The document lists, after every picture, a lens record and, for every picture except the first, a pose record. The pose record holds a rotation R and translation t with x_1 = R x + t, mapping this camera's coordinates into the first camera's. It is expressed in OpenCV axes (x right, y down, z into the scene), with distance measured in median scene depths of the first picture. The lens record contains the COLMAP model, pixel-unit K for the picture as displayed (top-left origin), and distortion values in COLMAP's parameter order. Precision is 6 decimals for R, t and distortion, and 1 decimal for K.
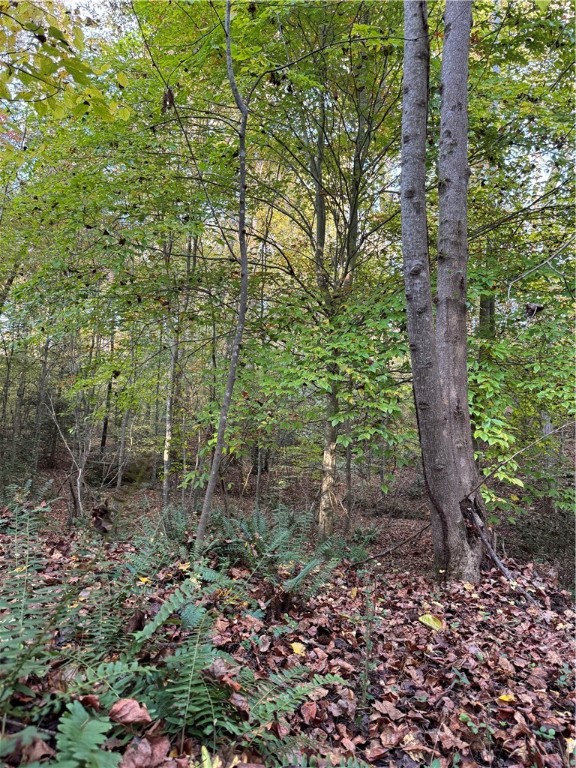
lens RADIAL K [[536.2, 0, 284.8], [0, 536.2, 383.8], [0, 0, 1]] dist [0.000583, -0.015750]
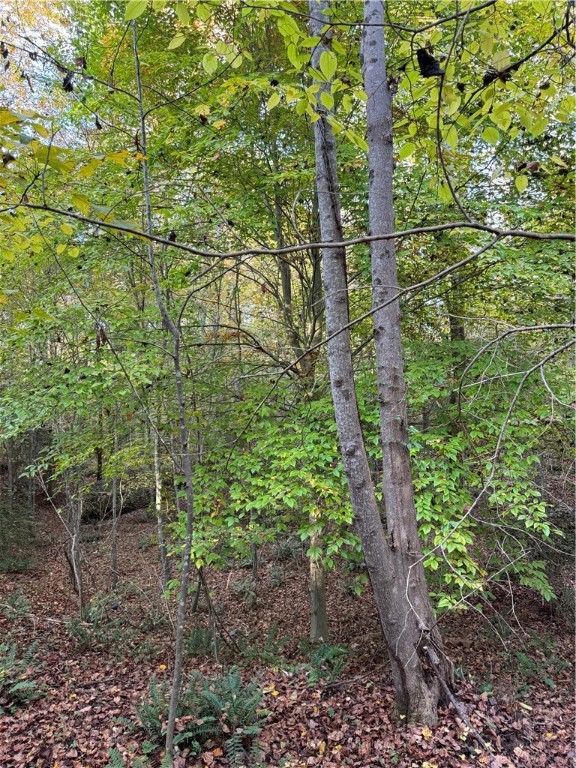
lens RADIAL K [[536.2, 0, 290.3], [0, 536.2, 383.2], [0, 0, 1]] dist [0.000583, -0.015750]
pose [[0.995579, -0.091073, 0.022962, 0.098122], [0.090946, 0.995835, 0.006491, -0.322601], [-0.023458, -0.004374, 0.999715, -0.062881]]
